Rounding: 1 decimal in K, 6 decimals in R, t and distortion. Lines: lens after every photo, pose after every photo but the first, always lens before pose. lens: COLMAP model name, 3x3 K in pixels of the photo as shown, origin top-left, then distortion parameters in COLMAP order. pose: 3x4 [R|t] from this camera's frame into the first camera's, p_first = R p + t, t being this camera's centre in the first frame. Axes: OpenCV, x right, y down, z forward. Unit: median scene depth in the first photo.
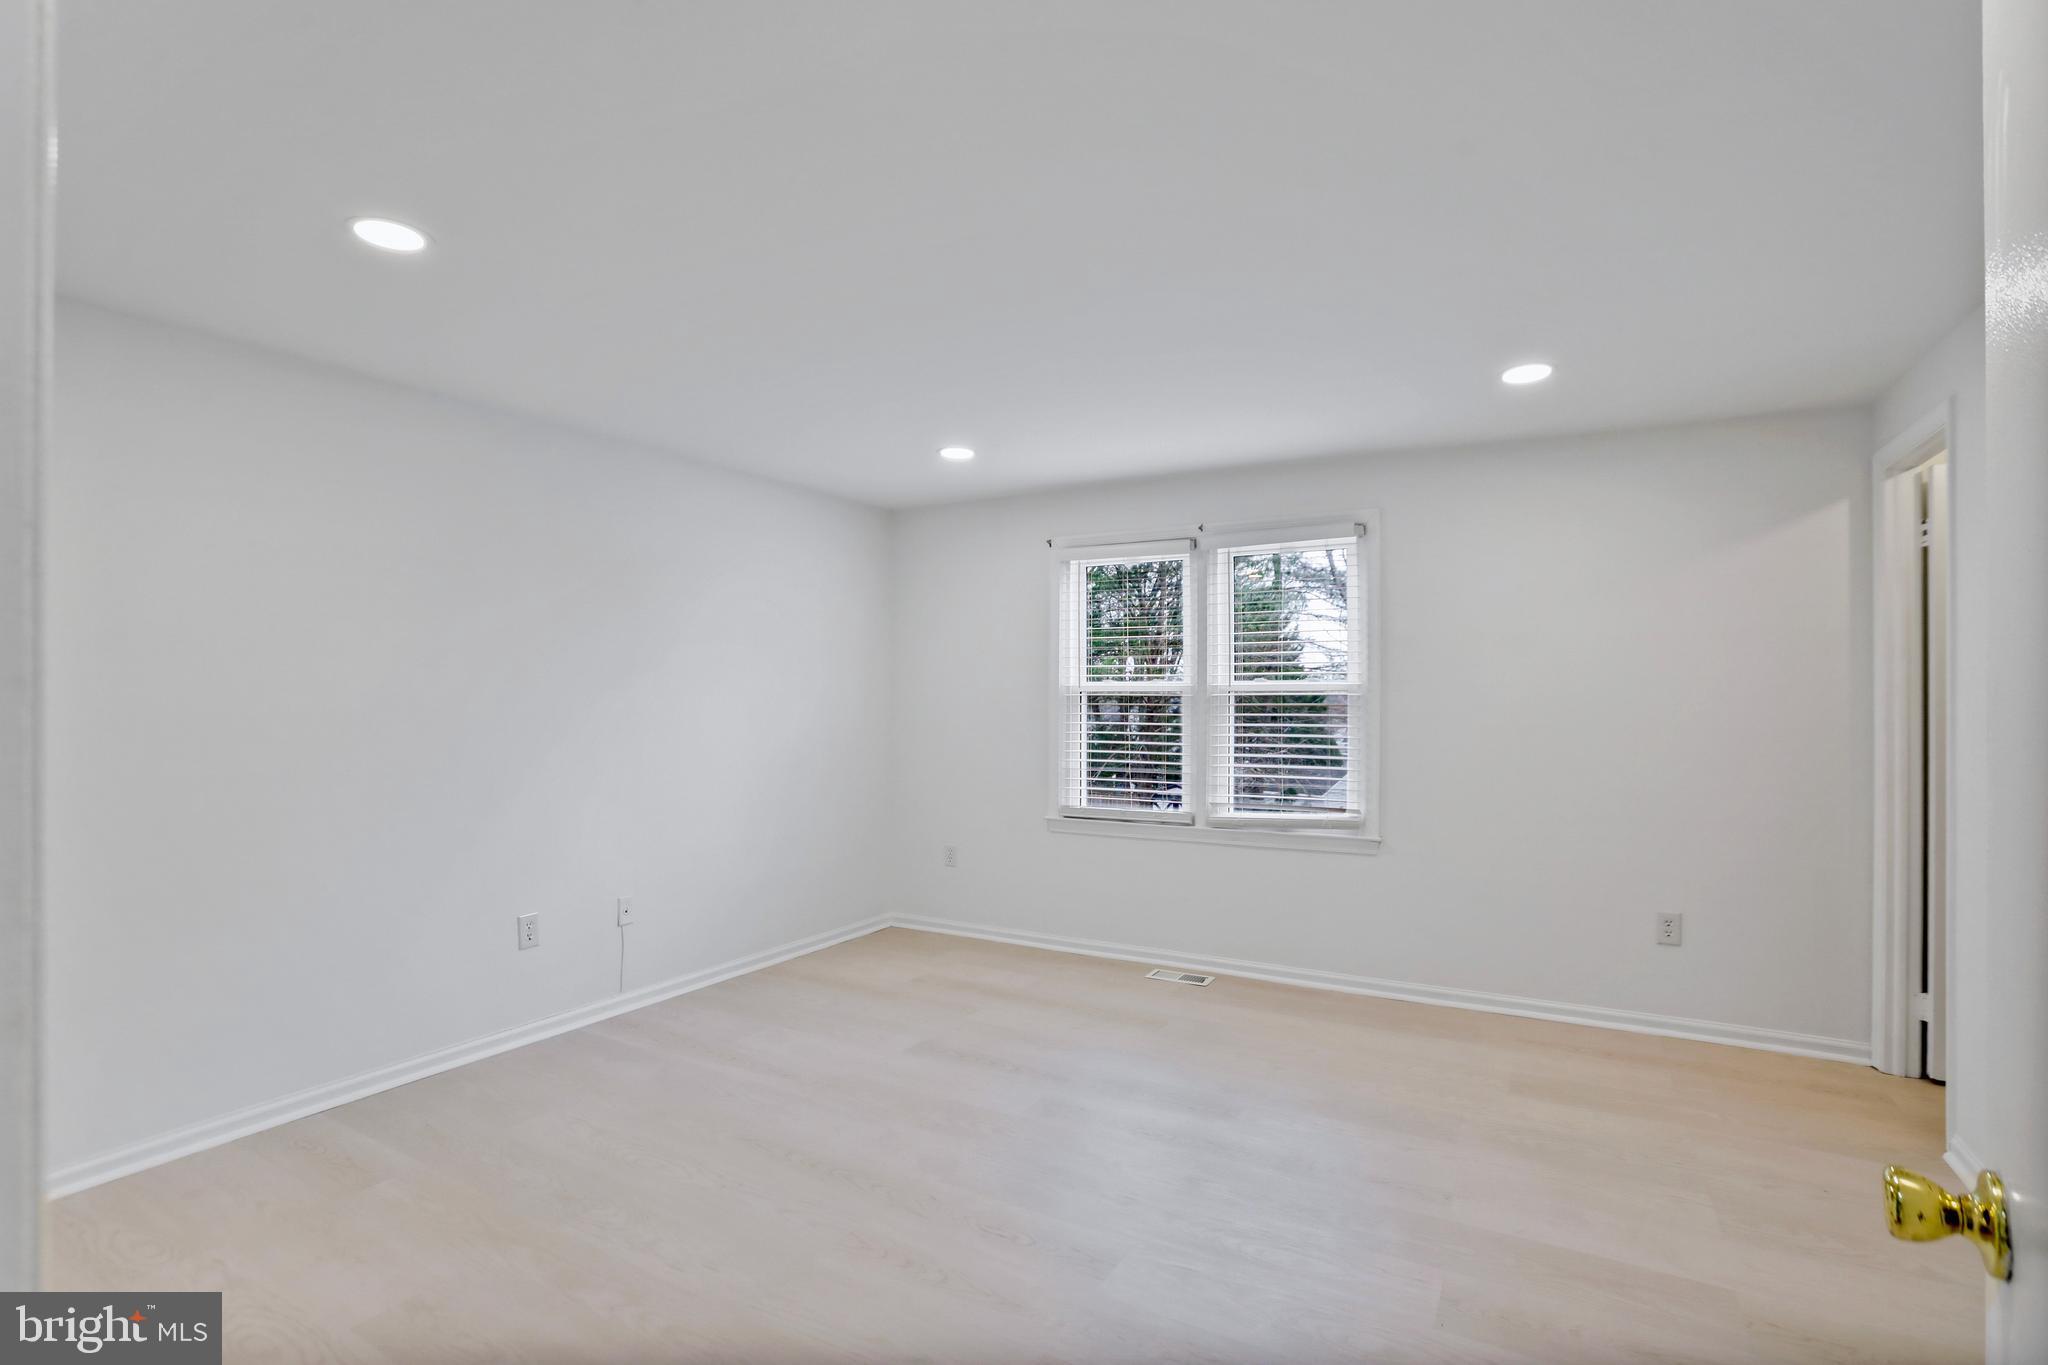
lens RADIAL K [[960.3, 0, 1018.9], [0, 960.3, 686.6], [0, 0, 1]] dist [-0.061346, 0.024199]
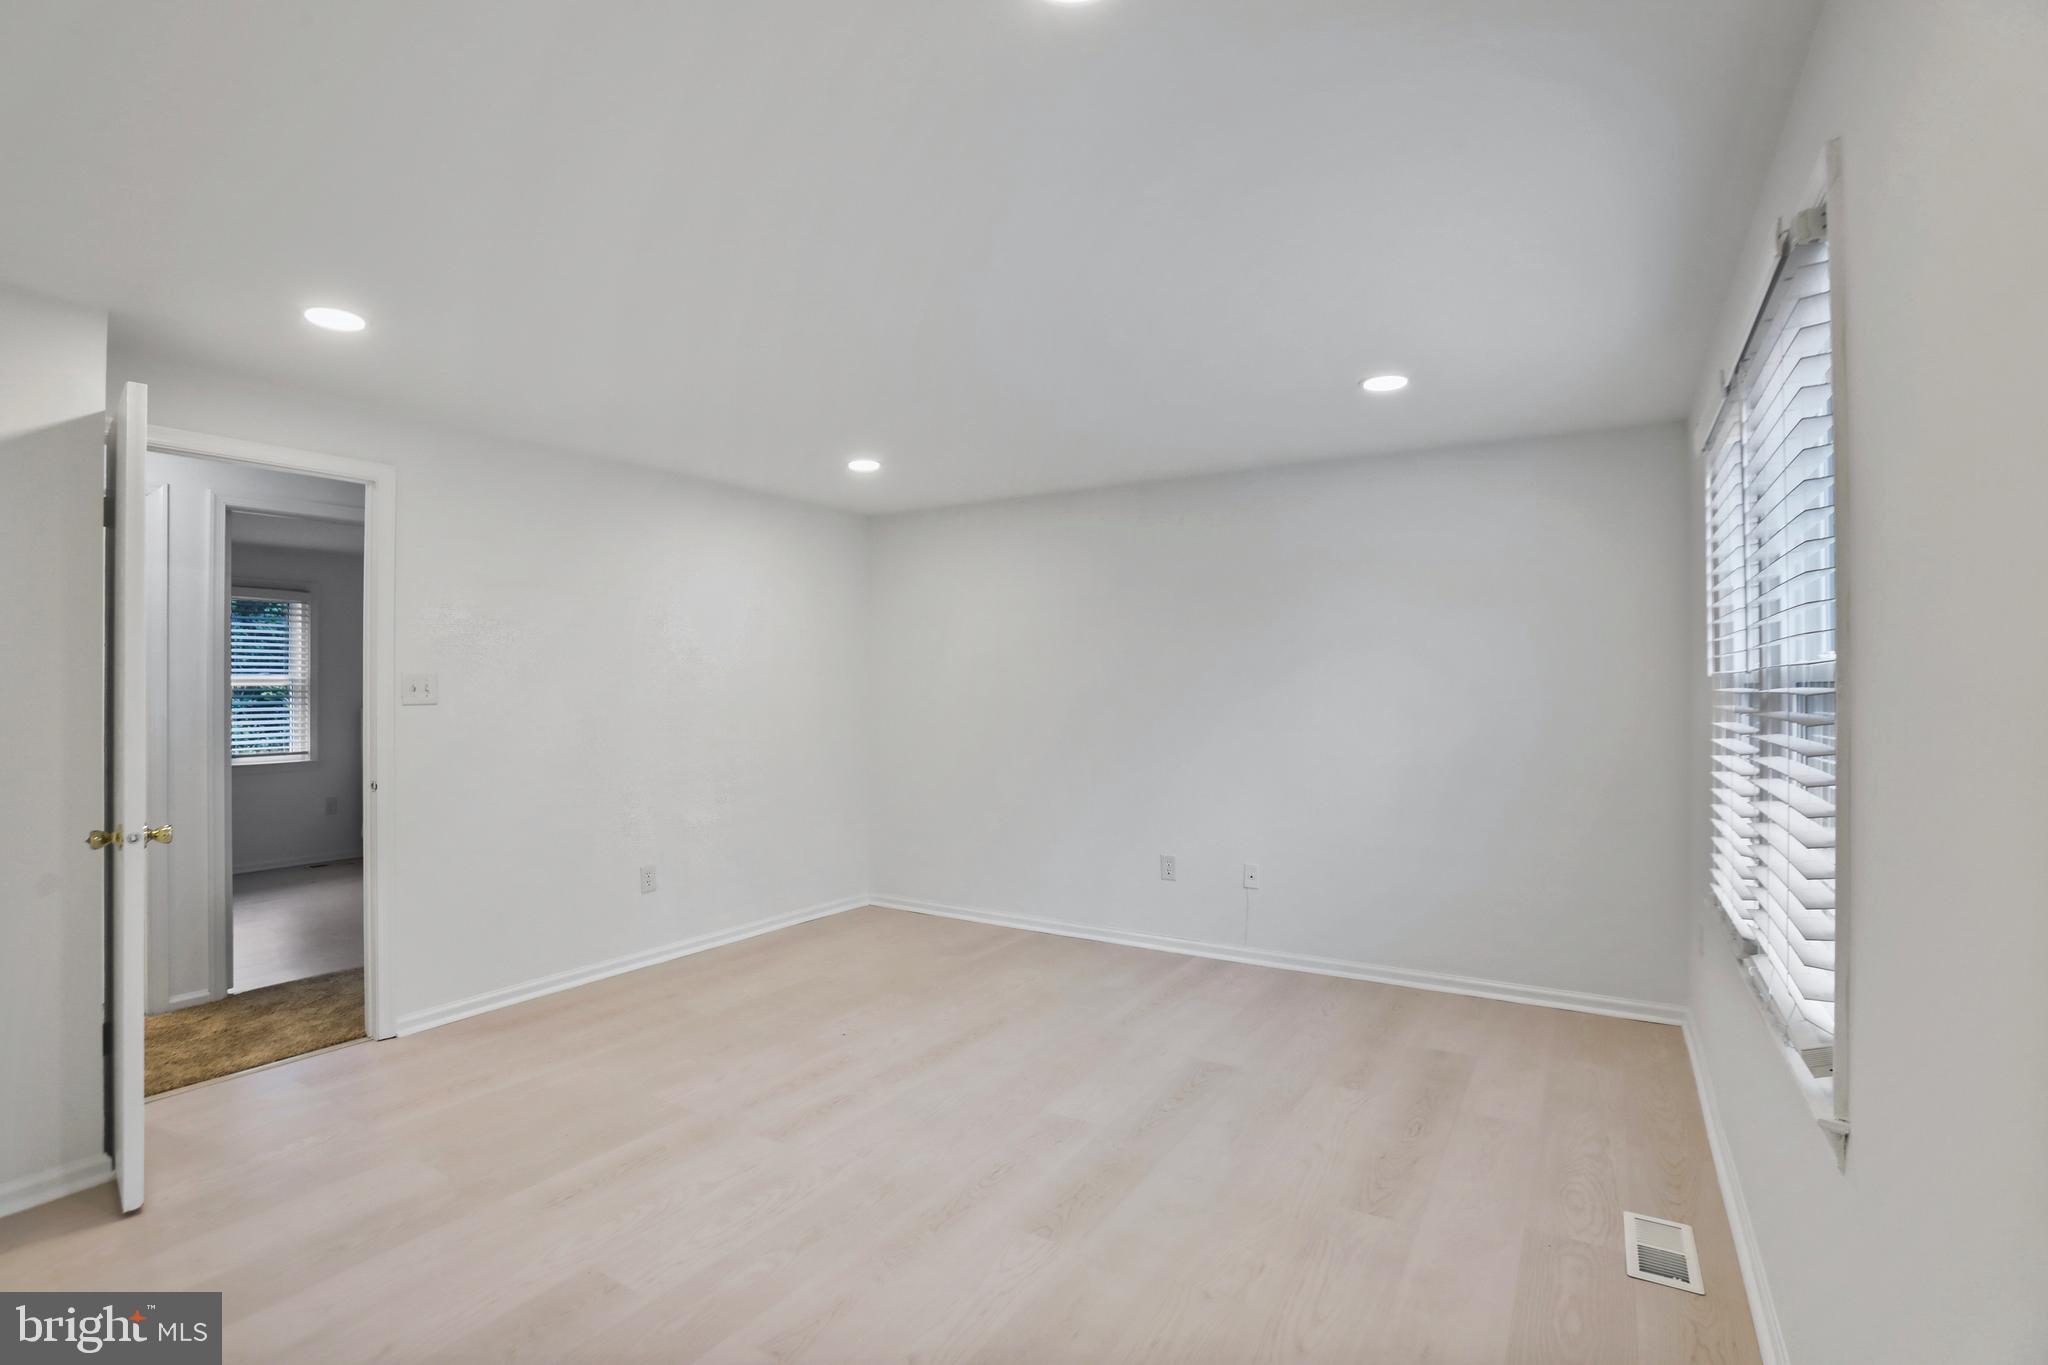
lens RADIAL K [[960.3, 0, 1017.0], [0, 960.3, 685.6], [0, 0, 1]] dist [-0.061346, 0.024199]
pose [[-0.042399, -0.003376, -0.999095, 0.706664], [0.012176, 0.999918, -0.003895, 0.006502], [0.999027, -0.012330, -0.042354, 0.721802]]
